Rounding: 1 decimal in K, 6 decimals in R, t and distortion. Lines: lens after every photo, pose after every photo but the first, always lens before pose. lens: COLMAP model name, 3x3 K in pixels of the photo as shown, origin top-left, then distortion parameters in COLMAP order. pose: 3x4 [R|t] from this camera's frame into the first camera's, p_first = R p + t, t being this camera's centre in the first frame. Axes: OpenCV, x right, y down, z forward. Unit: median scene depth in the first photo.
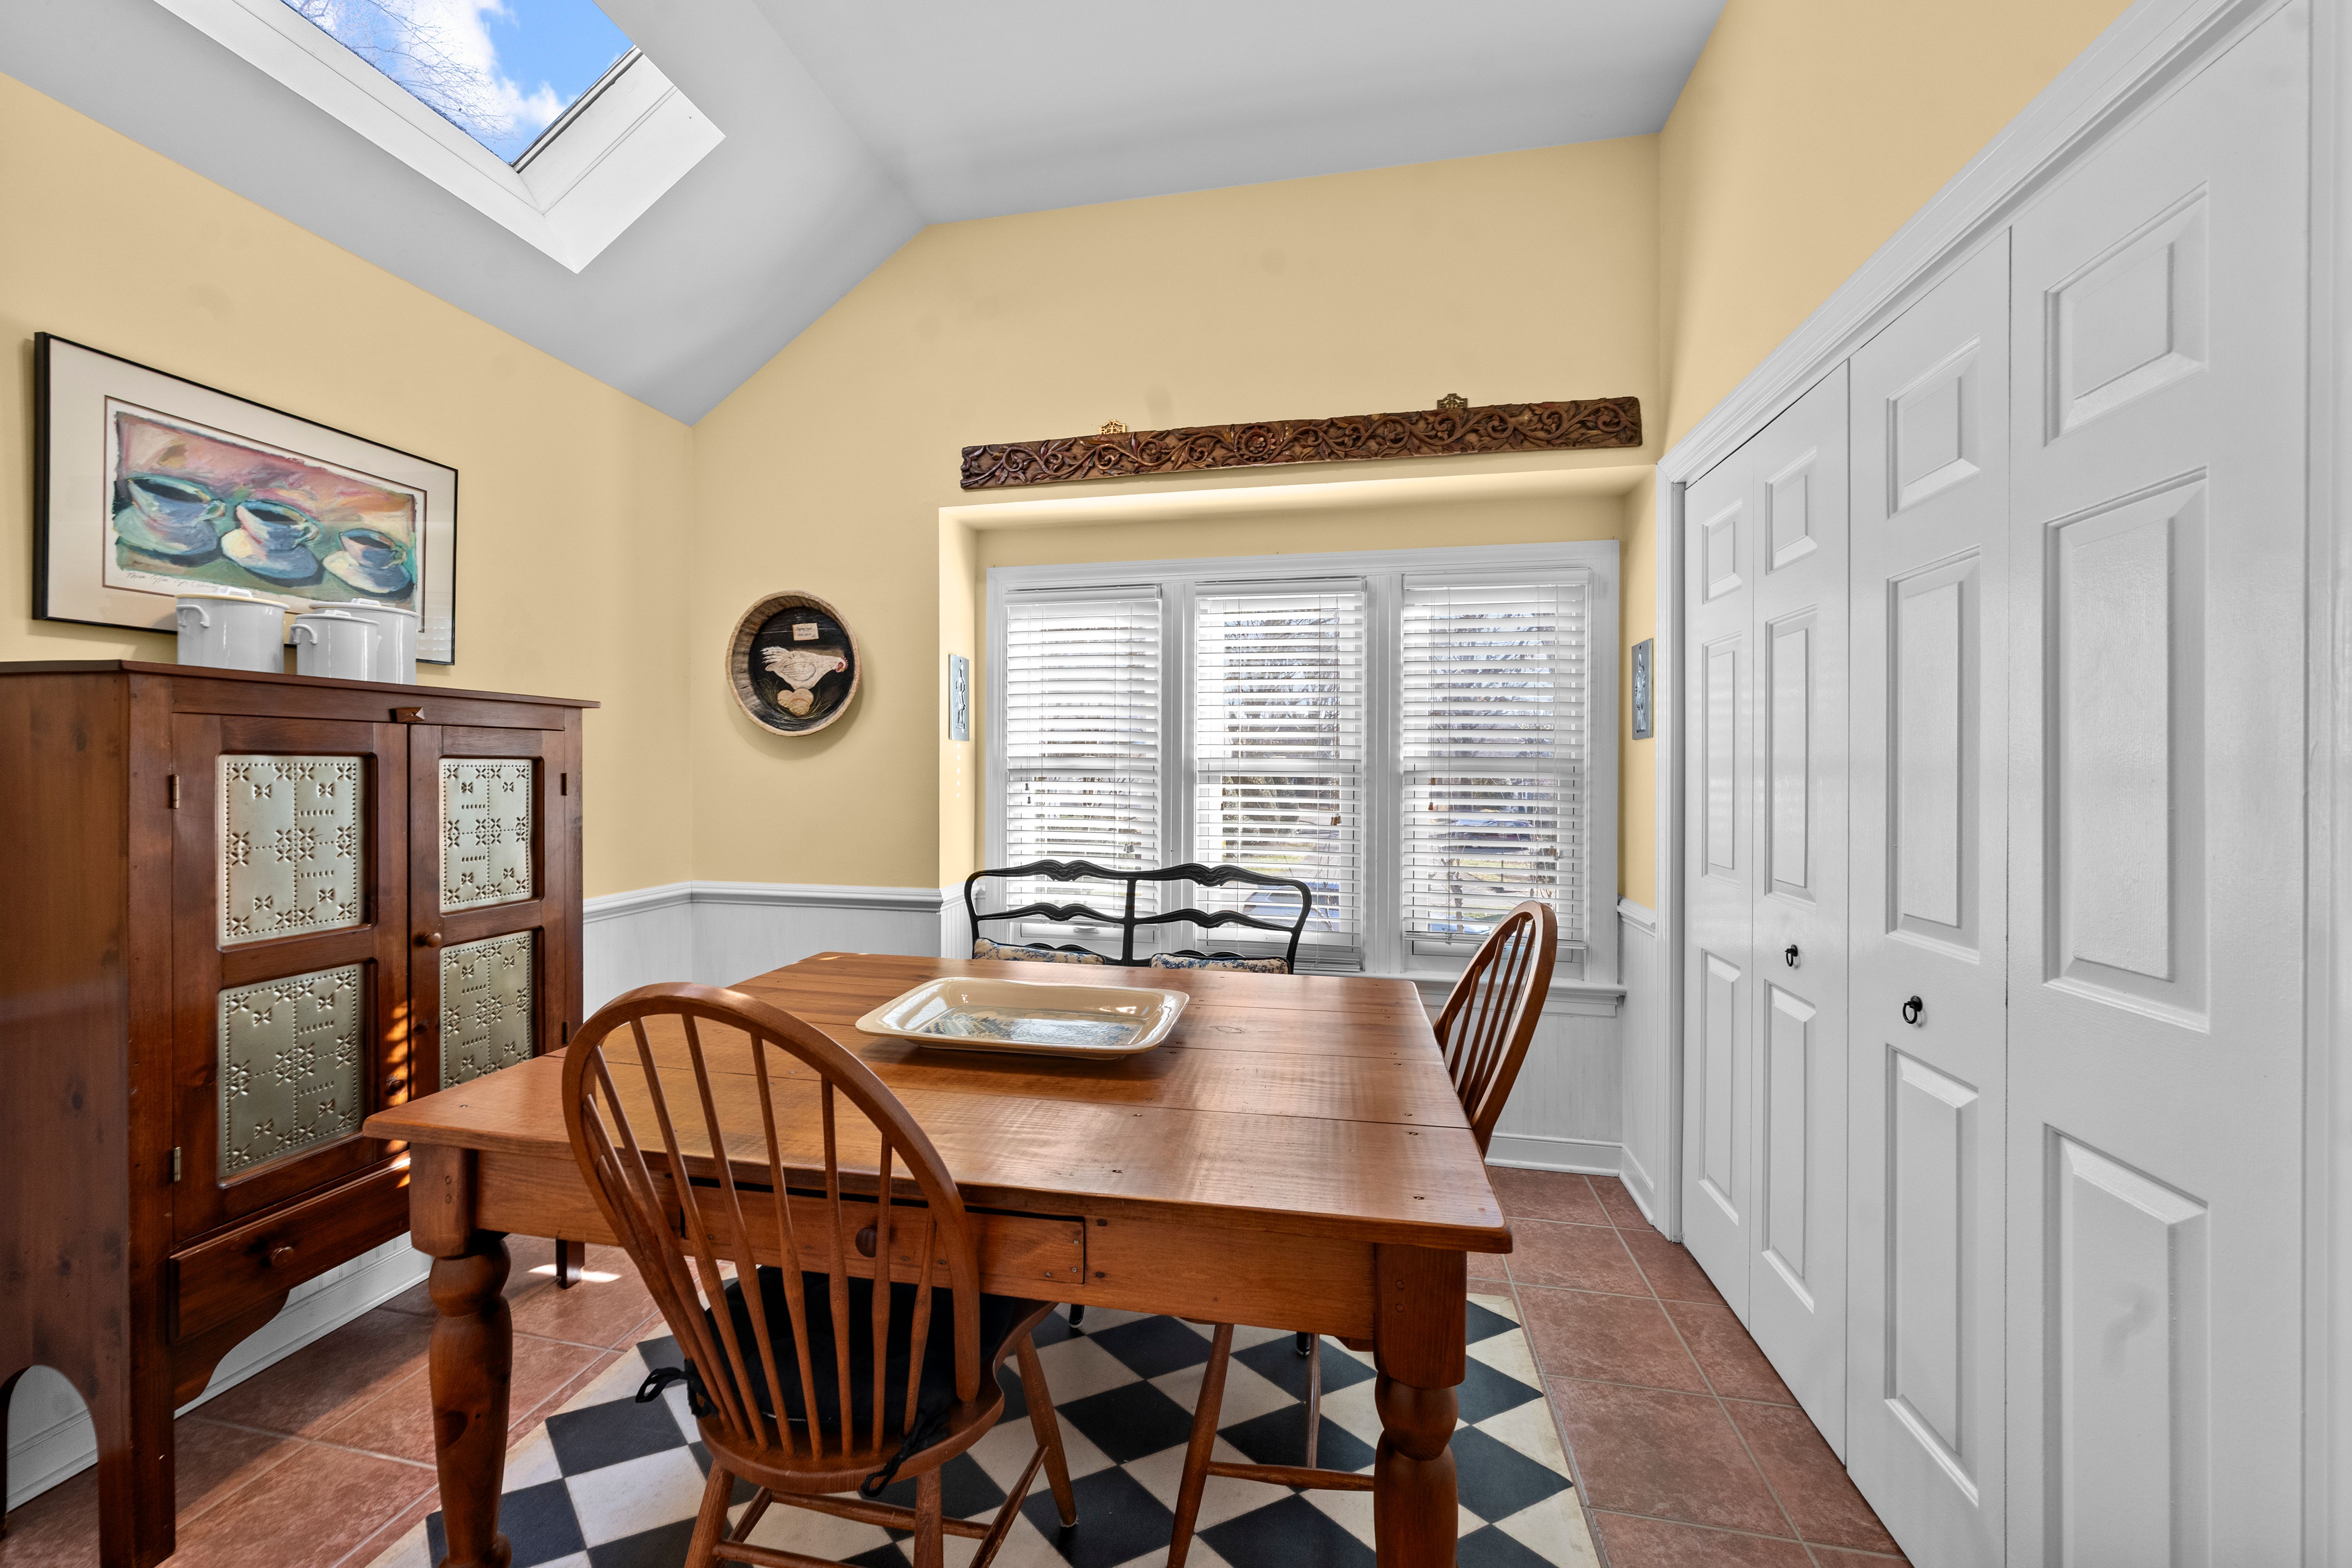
lens RADIAL K [[853.3, 0, 1176.0], [0, 853.3, 784.0], [0, 0, 1]] dist [-0.001302, -0.000069]
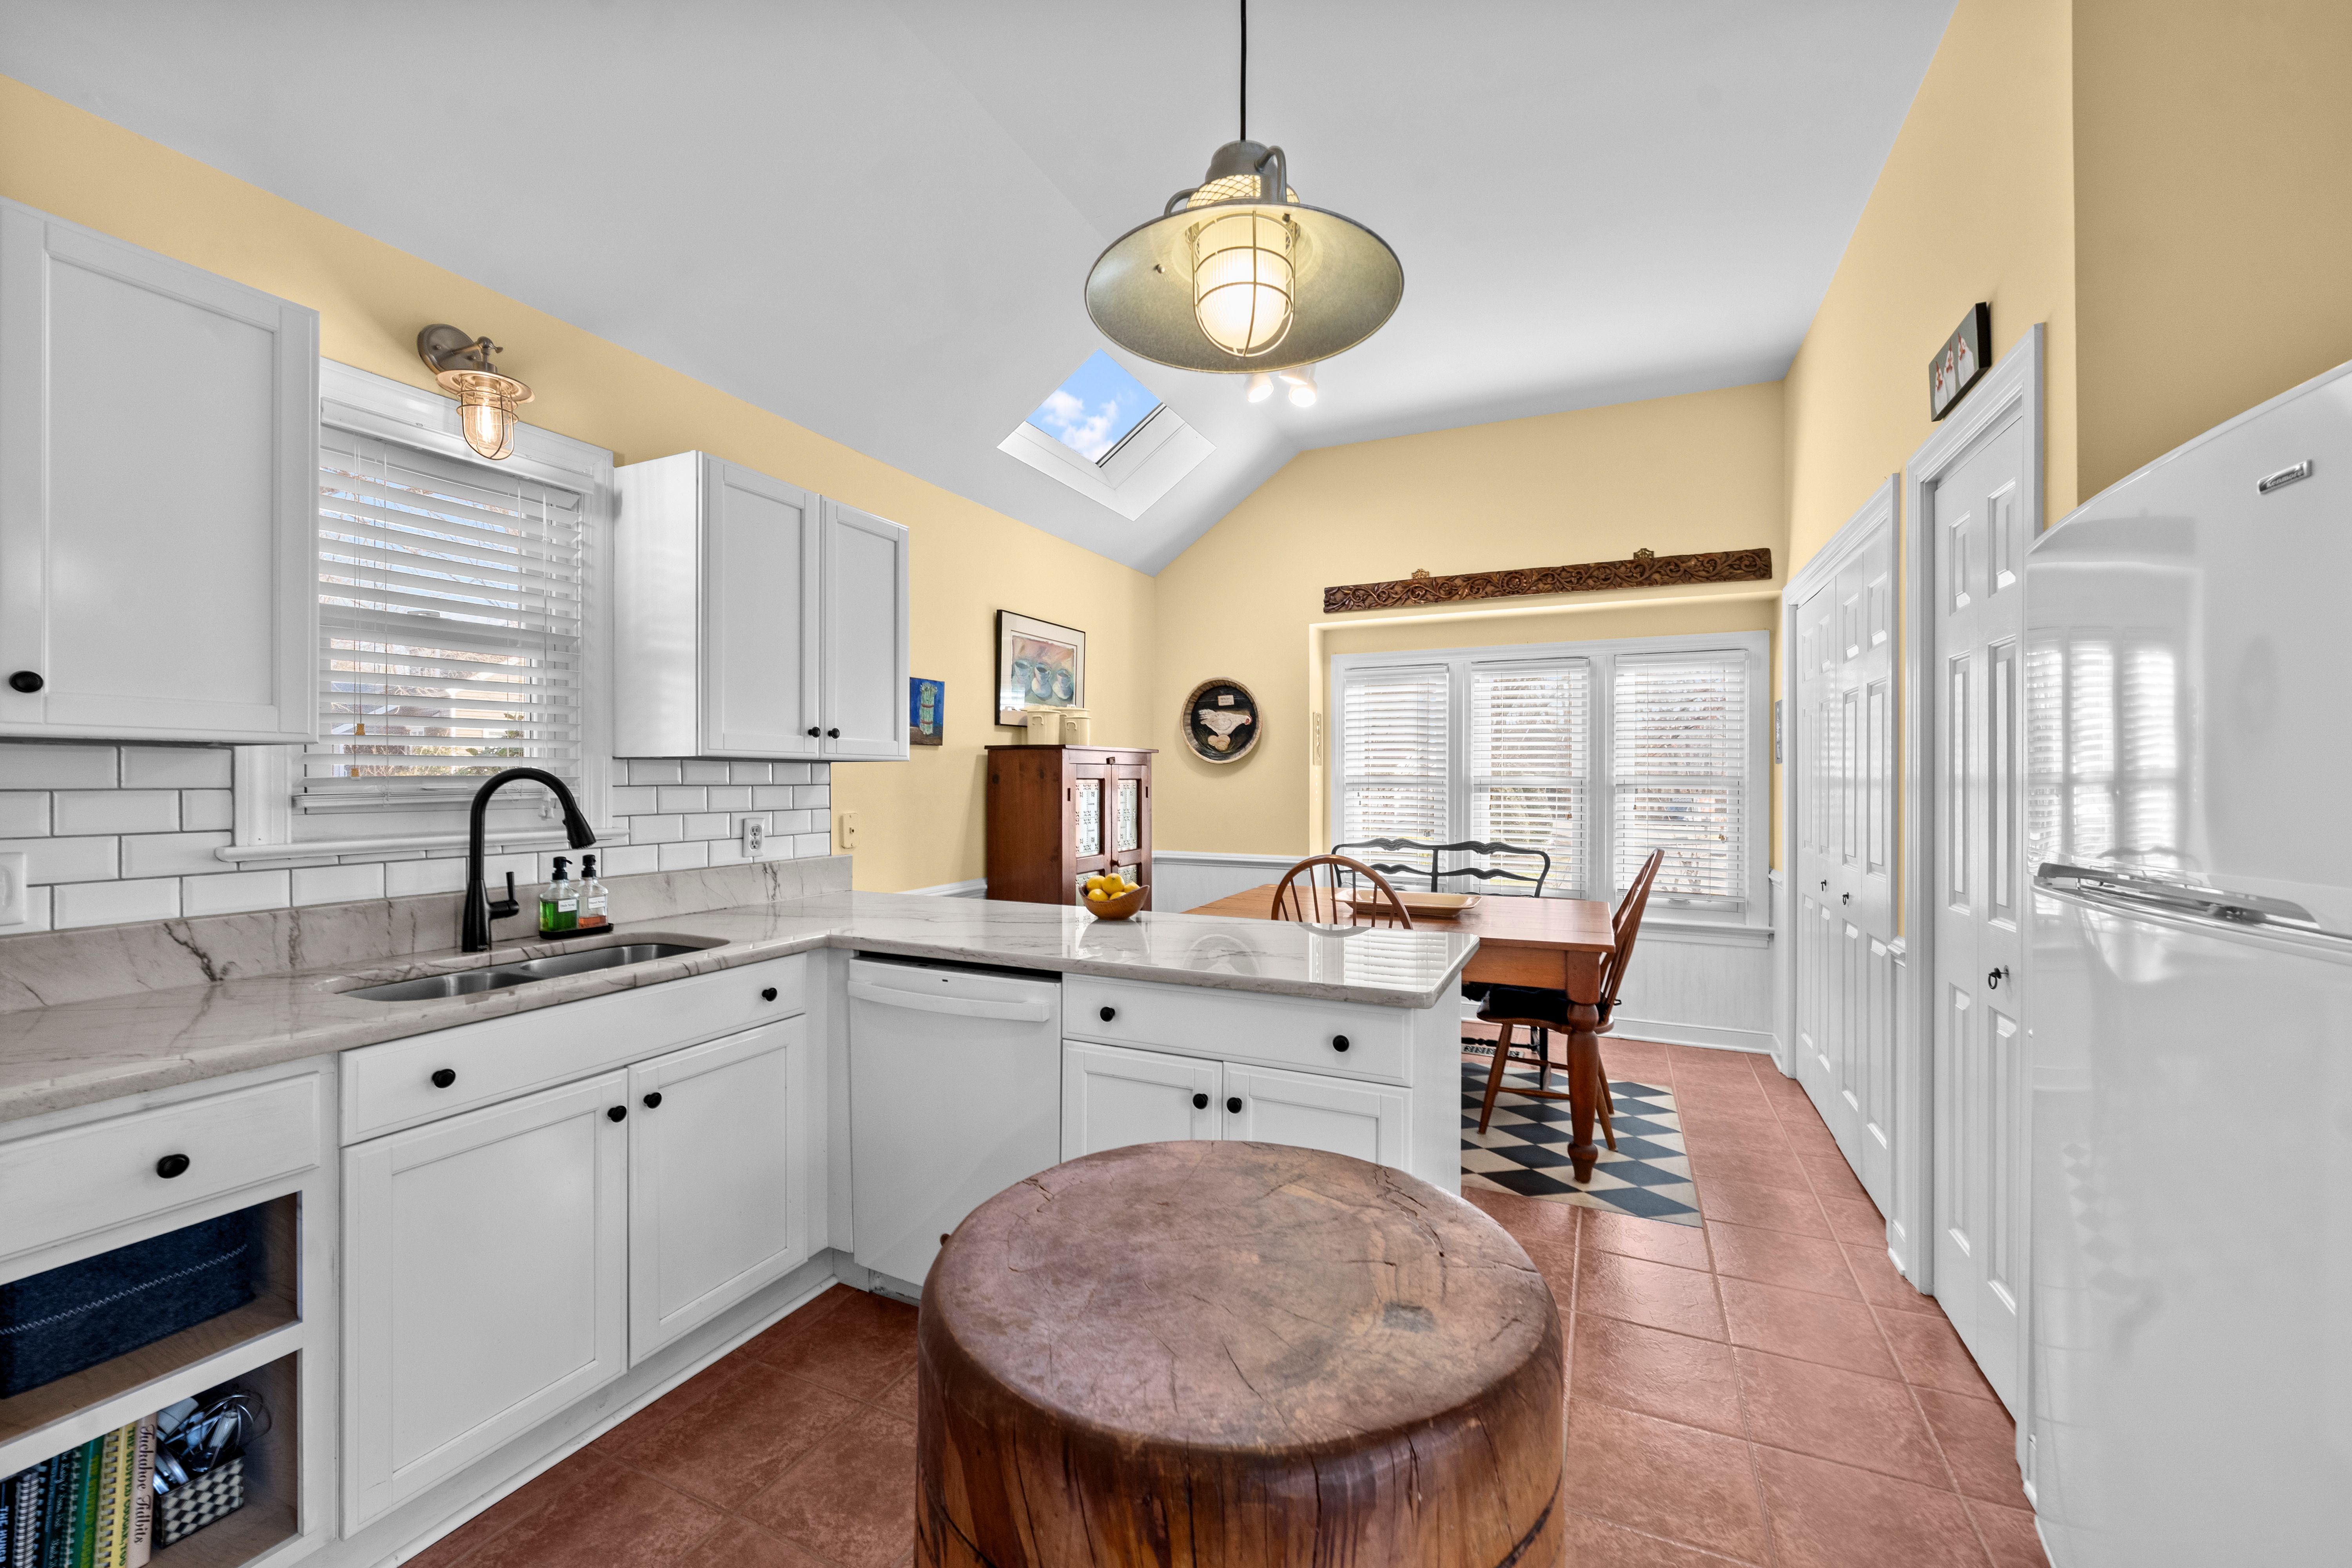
lens RADIAL K [[902.6, 0, 1186.7], [0, 902.6, 784.4], [0, 0, 1]] dist [0.001954, 0.000132]
pose [[0.970608, -0.000430, -0.240667, -0.095266], [-0.002003, 0.999949, -0.009862, 0.002687], [0.240659, 0.010054, 0.970558, -0.803233]]
